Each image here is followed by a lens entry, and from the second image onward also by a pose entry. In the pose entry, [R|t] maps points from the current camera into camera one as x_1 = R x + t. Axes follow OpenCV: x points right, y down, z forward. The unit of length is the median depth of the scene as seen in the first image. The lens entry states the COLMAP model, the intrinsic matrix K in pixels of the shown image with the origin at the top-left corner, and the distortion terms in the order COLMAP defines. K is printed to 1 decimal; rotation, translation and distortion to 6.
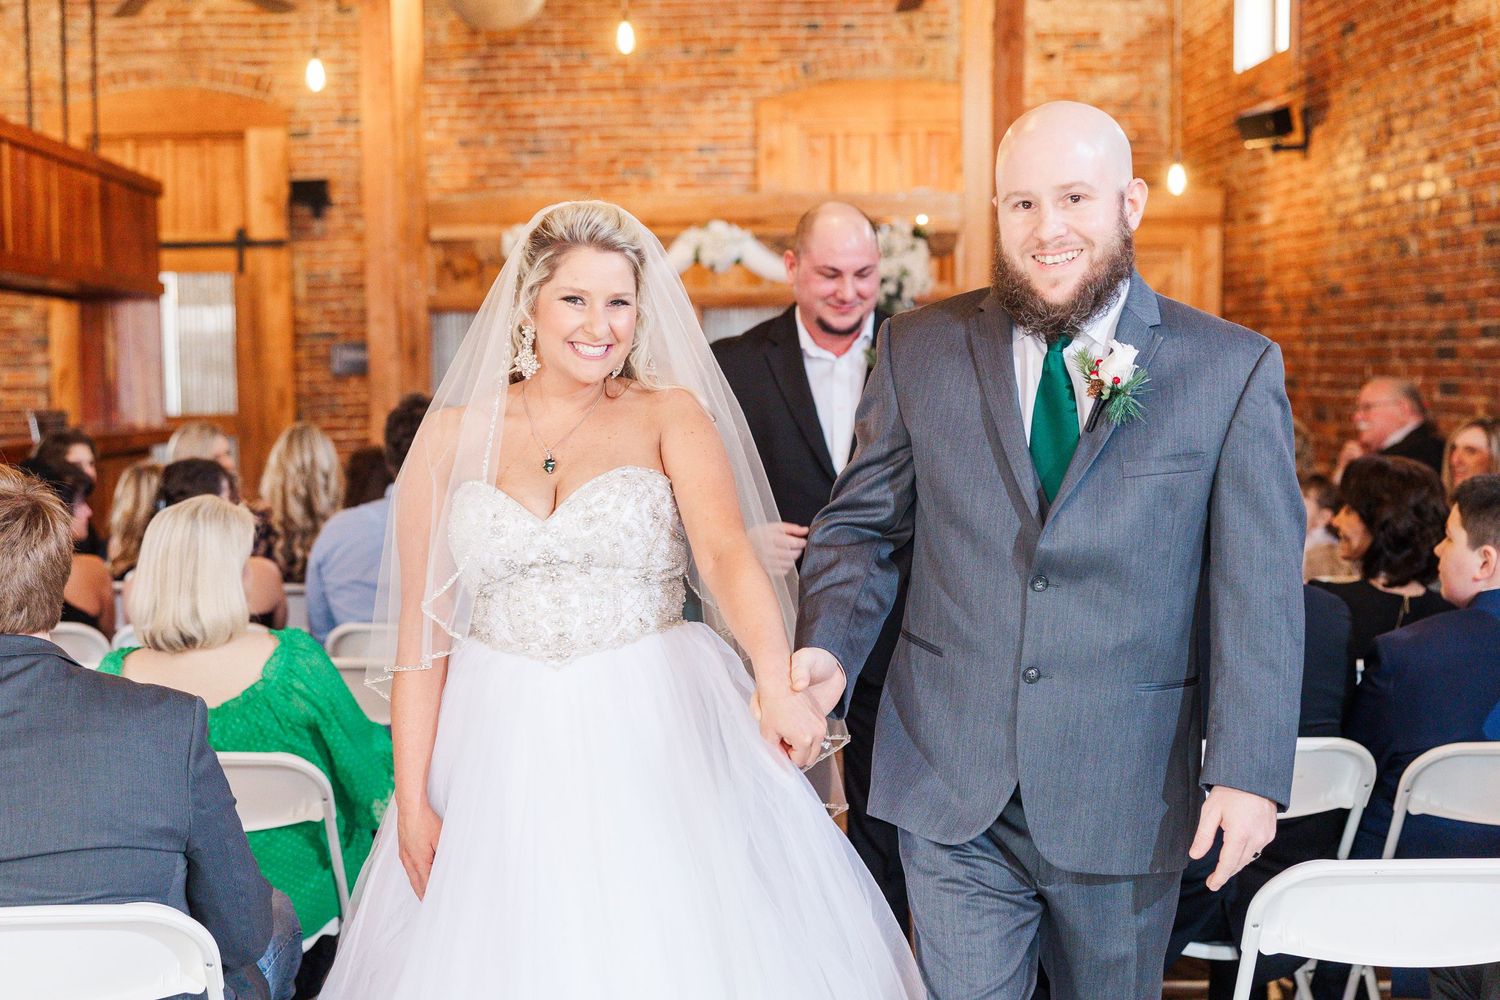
lens RADIAL K [[2115.2, 0, 662.8], [0, 2115.2, 515.7], [0, 0, 1]] dist [0.015750, 0.003090]
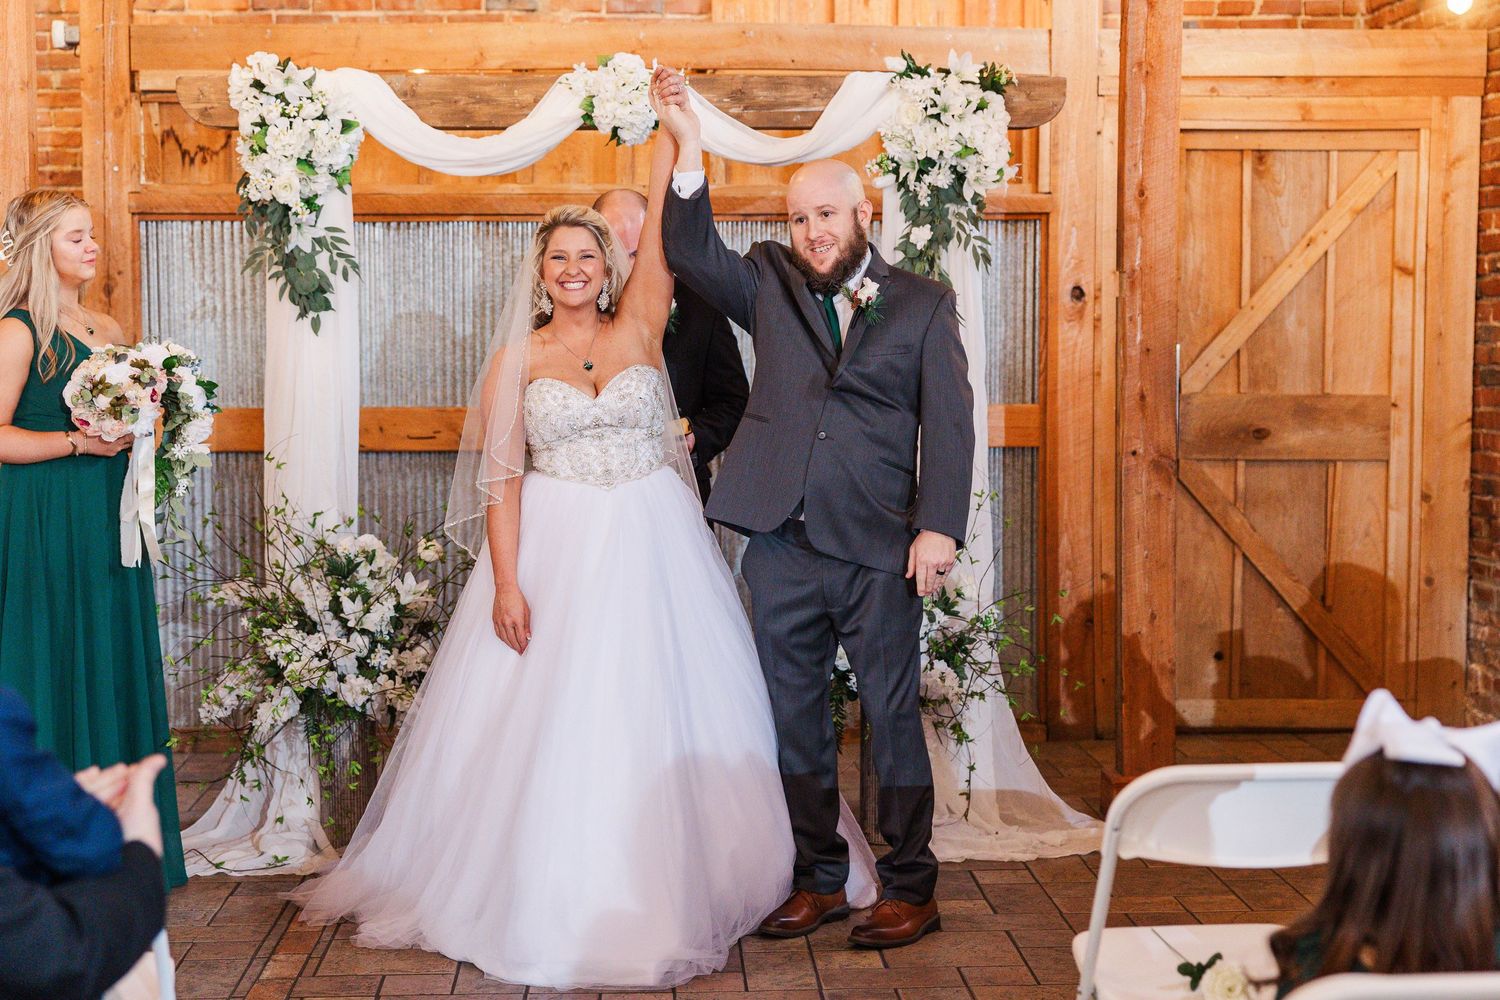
lens RADIAL K [[2312.3, 0, 745.5], [0, 2312.3, 482.5], [0, 0, 1]] dist [-0.002123, 0.048049]
pose [[0.998447, 0.010689, 0.054682, 0.020422], [-0.010631, 0.999943, -0.001357, -0.022657], [-0.054694, 0.000774, 0.998503, 0.331919]]
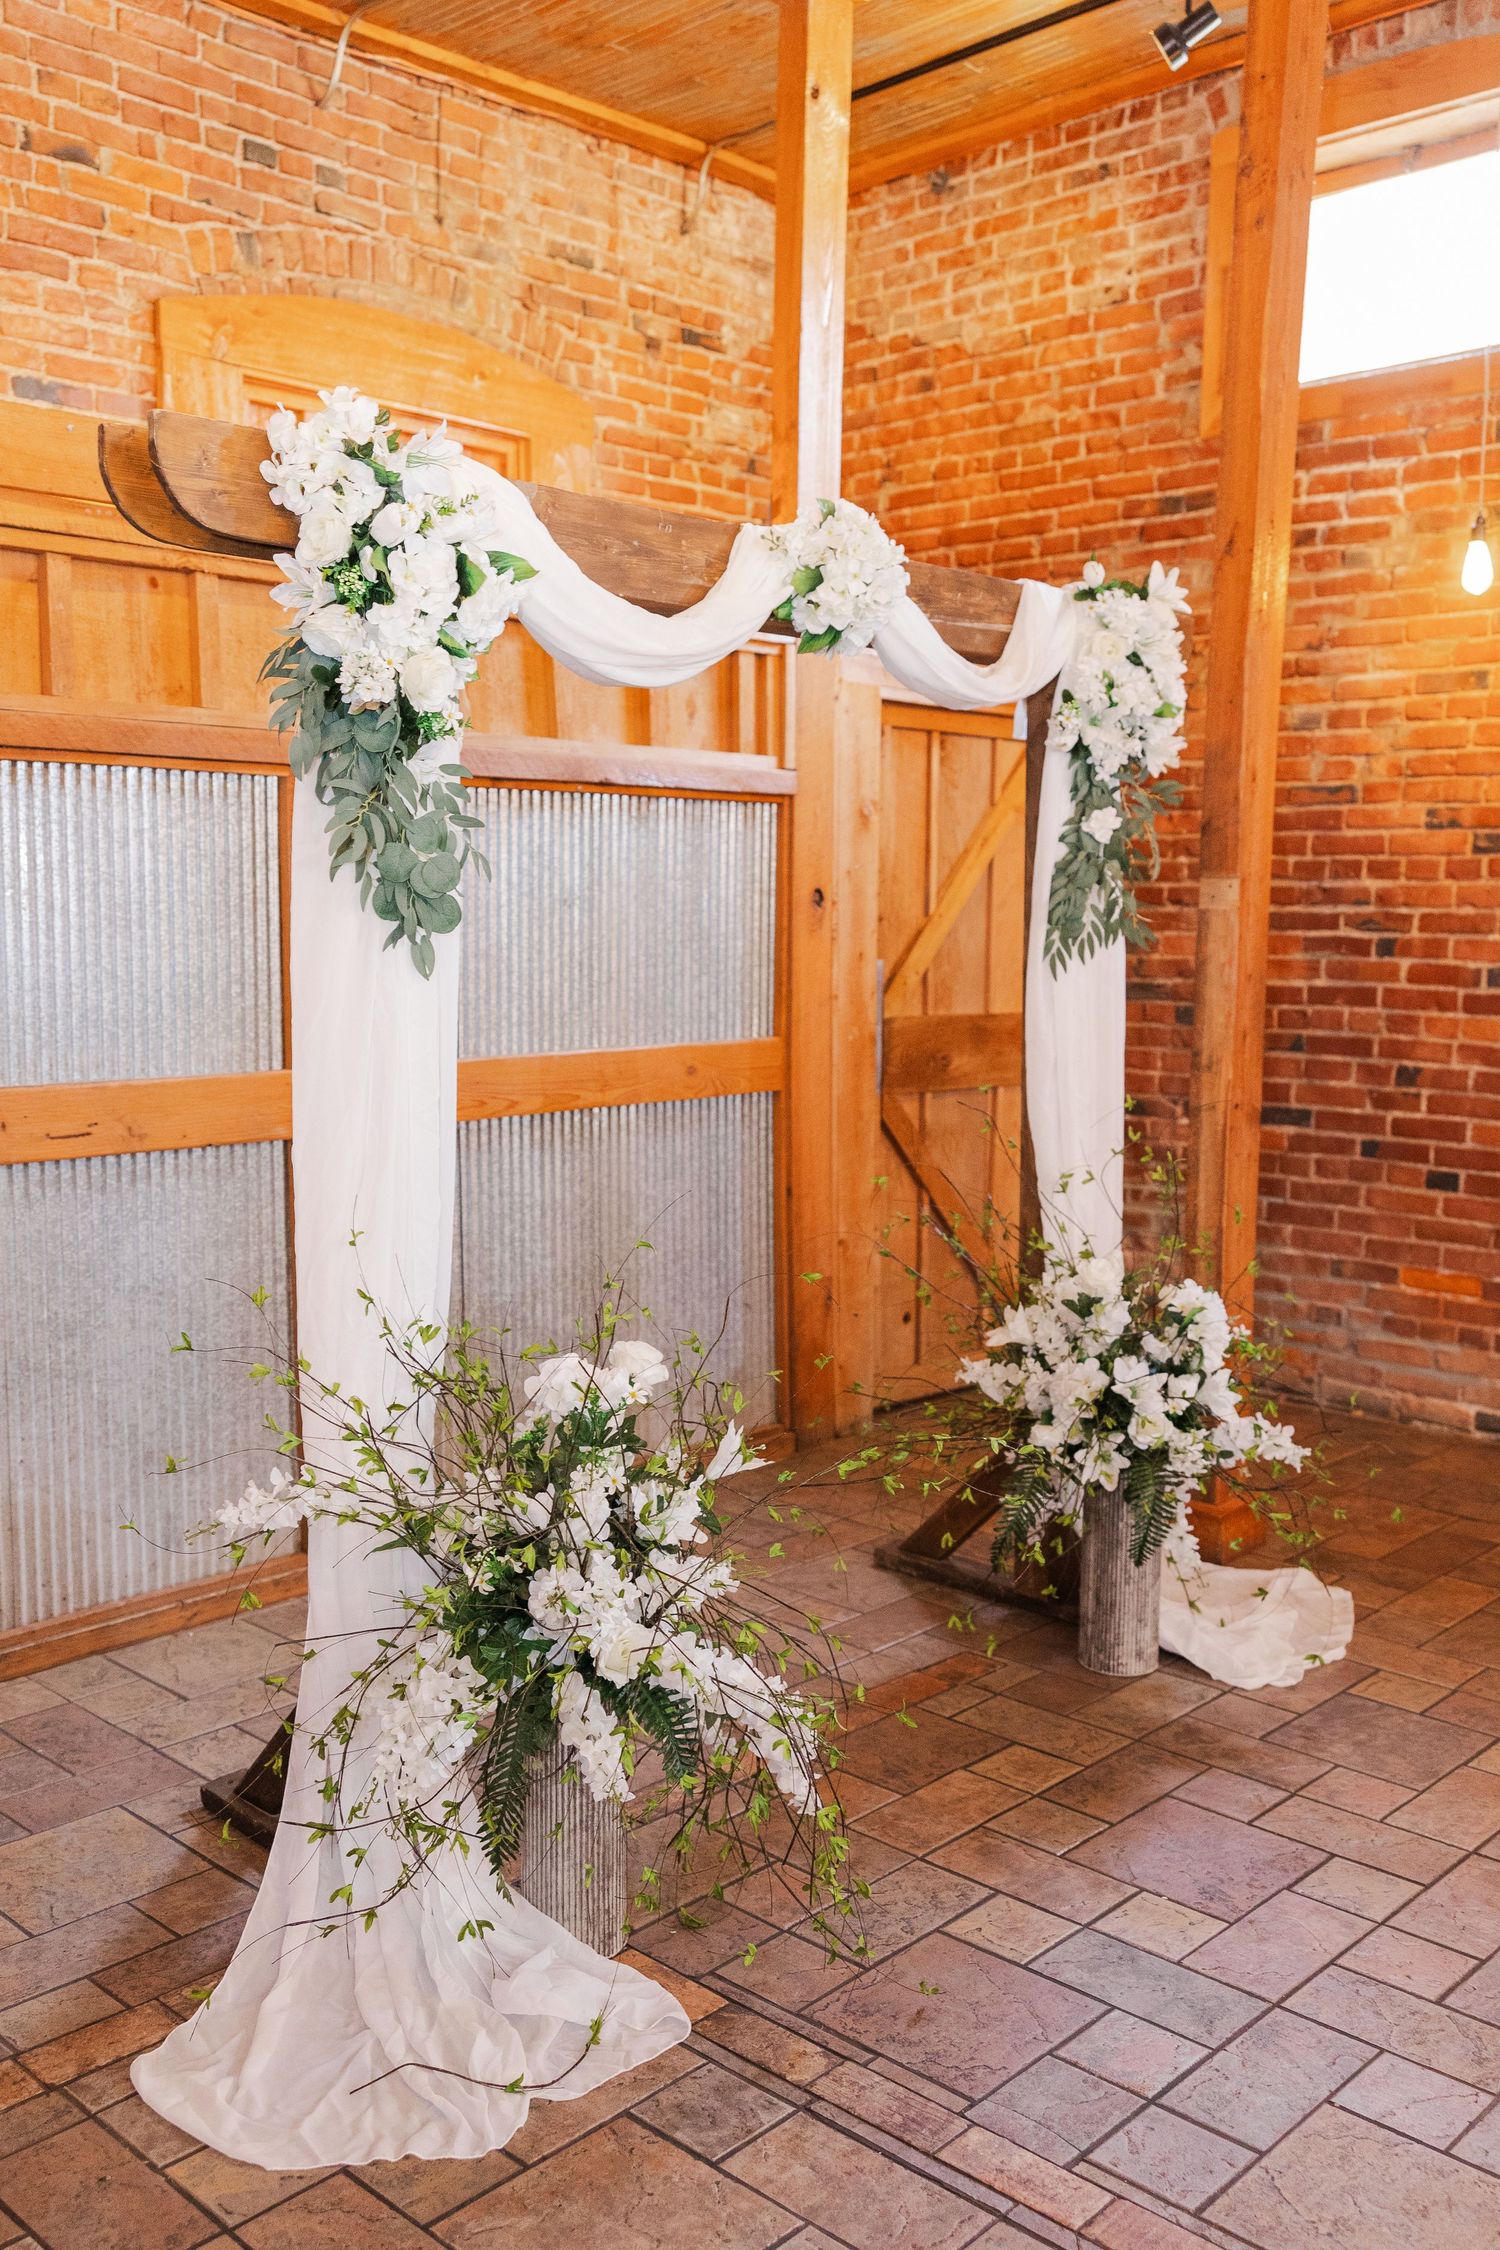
lens RADIAL K [[1987.1, 0, 719.5], [0, 1987.1, 1125.4], [0, 0, 1]] dist [0.002017, 0.013570]
pose [[0.689851, -0.059423, 0.721508, -0.177227], [0.036064, 0.998209, 0.047731, -0.046431], [-0.723052, -0.006907, 0.690759, 0.654389]]
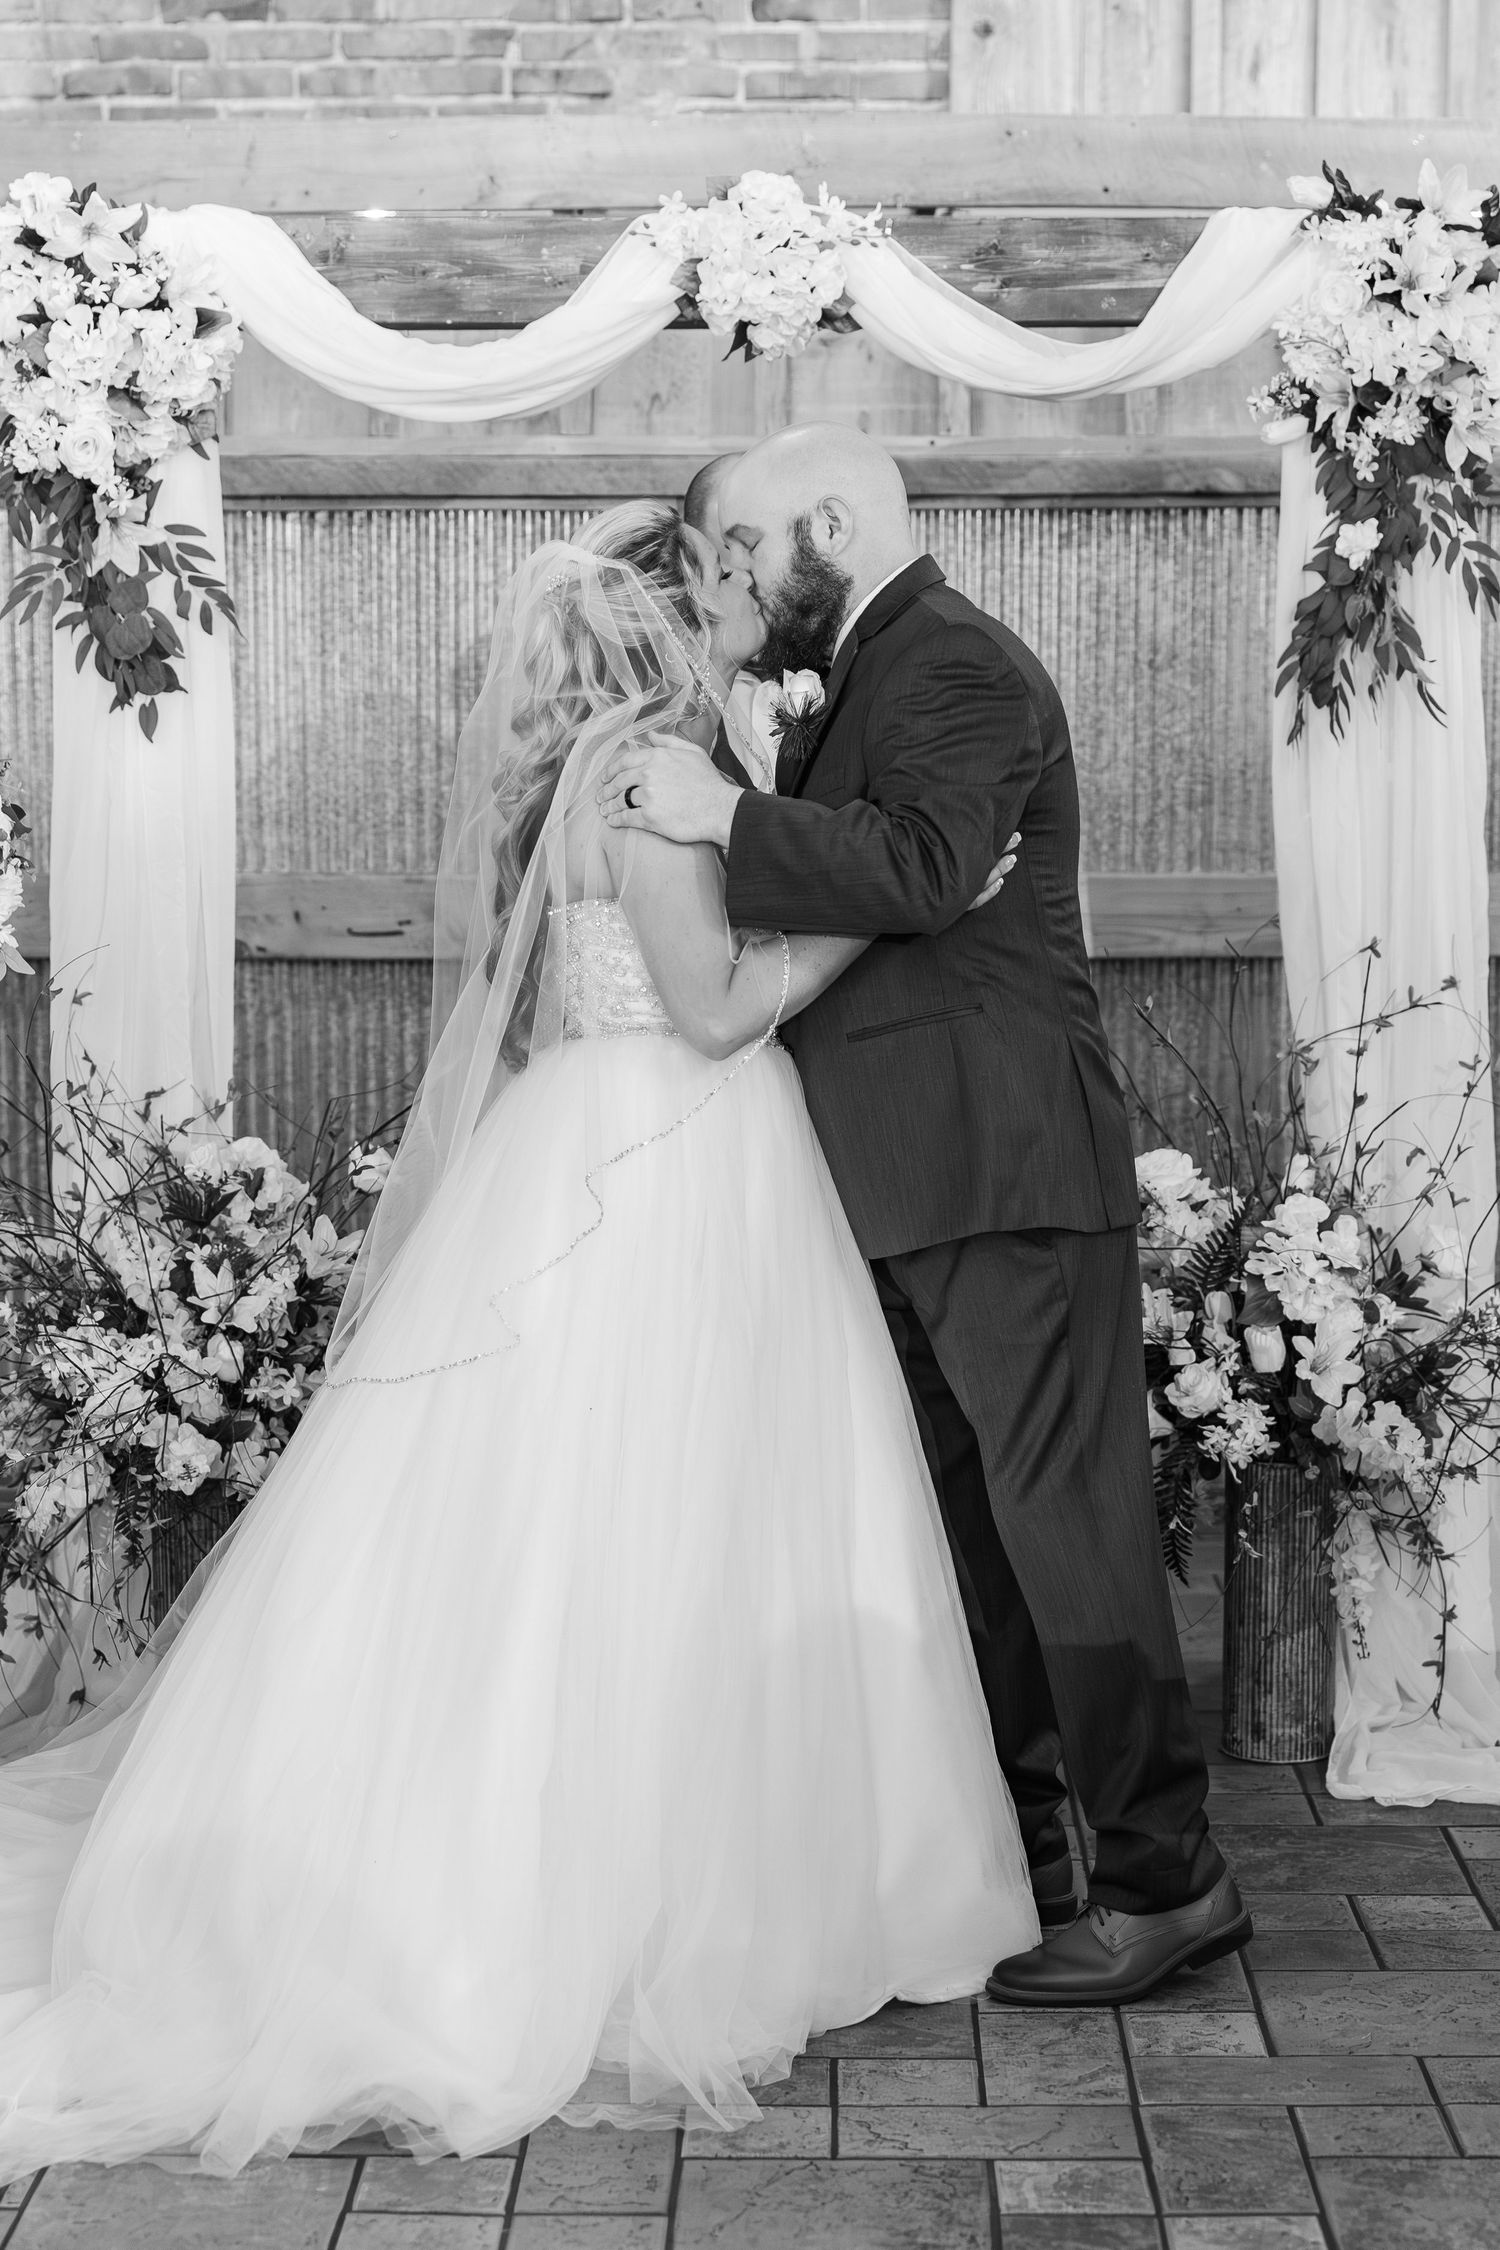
lens RADIAL K [[4117.3, 0, 792.2], [0, 4117.3, 1139.3], [0, 0, 1]] dist [0.023227, -0.015761]
pose [[0.999864, 0.016254, -0.002788, 0.026652], [-0.016123, 0.998994, 0.041839, -0.030500], [0.003465, -0.041789, 0.999120, 0.384605]]
